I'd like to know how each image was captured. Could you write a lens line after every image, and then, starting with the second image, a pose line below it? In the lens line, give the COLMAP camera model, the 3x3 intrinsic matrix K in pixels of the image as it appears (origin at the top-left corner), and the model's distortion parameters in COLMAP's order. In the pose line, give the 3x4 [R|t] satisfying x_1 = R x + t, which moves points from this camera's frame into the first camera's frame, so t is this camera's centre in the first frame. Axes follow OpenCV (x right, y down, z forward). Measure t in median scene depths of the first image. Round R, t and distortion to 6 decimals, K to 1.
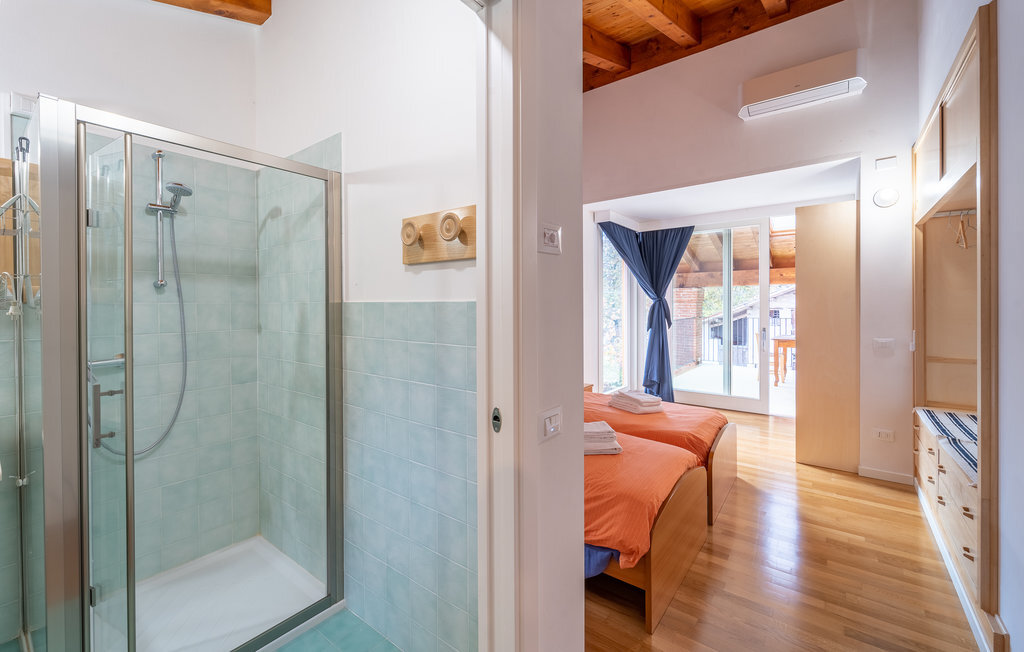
lens RADIAL K [[424.7, 0, 510.2], [0, 424.7, 307.4], [0, 0, 1]] dist [-0.003484, -0.001001]
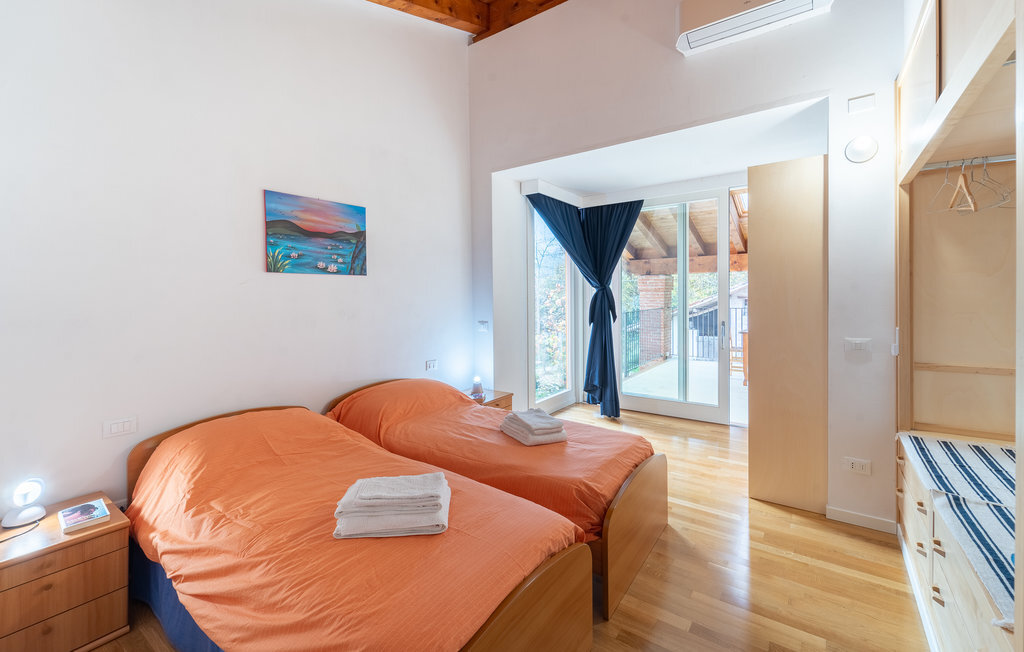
lens RADIAL K [[424.7, 0, 520.9], [0, 424.7, 301.3], [0, 0, 1]] dist [-0.003484, -0.001001]
pose [[0.999298, -0.006904, 0.036825, 0.202584], [0.006564, 0.999935, 0.009338, -0.001824], [-0.036887, -0.009090, 0.999278, 0.214160]]
